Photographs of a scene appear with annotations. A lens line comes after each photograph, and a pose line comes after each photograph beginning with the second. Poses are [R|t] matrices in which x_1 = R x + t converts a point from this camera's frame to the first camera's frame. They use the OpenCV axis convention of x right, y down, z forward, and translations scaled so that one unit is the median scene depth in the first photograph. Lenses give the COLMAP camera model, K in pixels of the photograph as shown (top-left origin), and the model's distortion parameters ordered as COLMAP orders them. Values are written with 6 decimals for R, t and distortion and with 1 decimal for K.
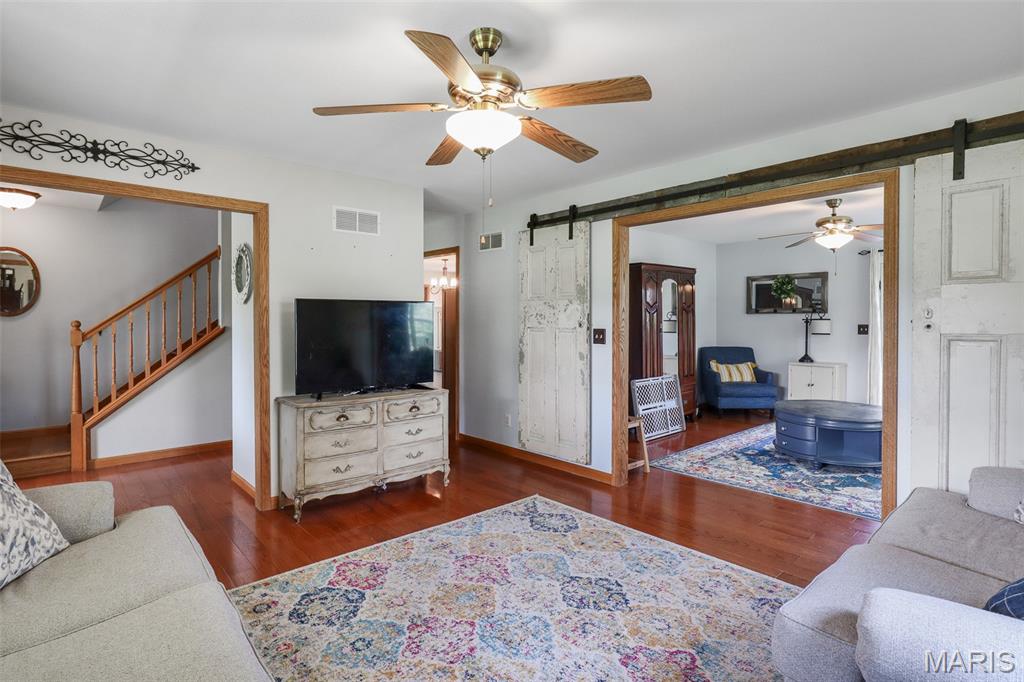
lens RADIAL K [[517.2, 0, 515.0], [0, 517.2, 322.4], [0, 0, 1]] dist [-0.012080, 0.002708]
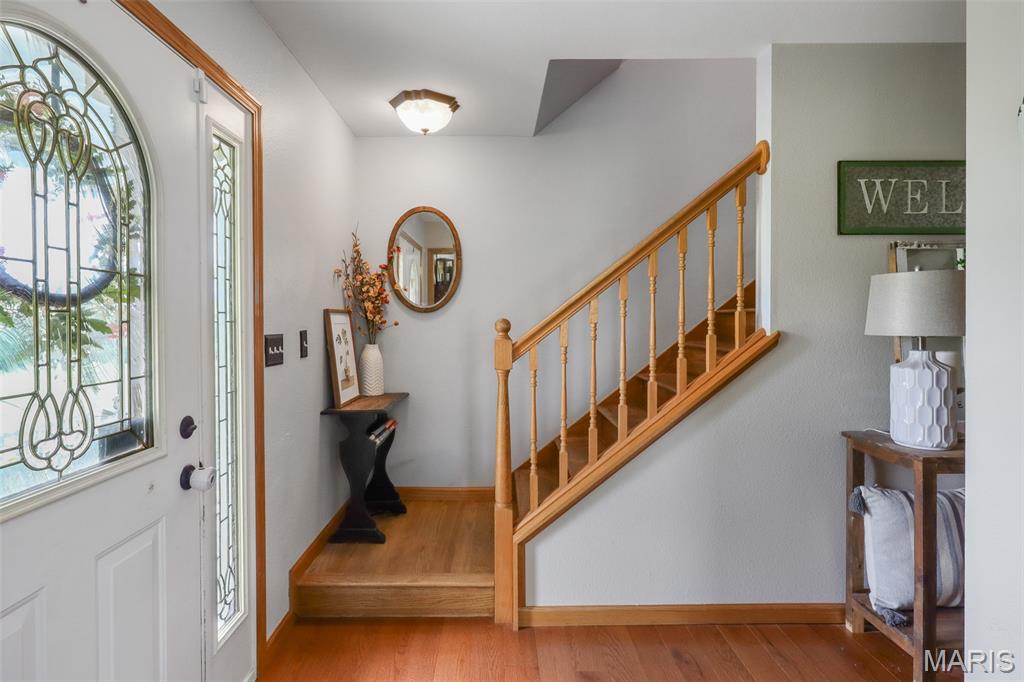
lens RADIAL K [[517.2, 0, 518.1], [0, 517.2, 323.5], [0, 0, 1]] dist [-0.012080, 0.002708]
pose [[0.776024, 0.009683, -0.630628, -0.530533], [-0.002946, 0.999927, 0.011729, -0.004469], [0.630696, -0.007244, 0.775996, 0.623504]]
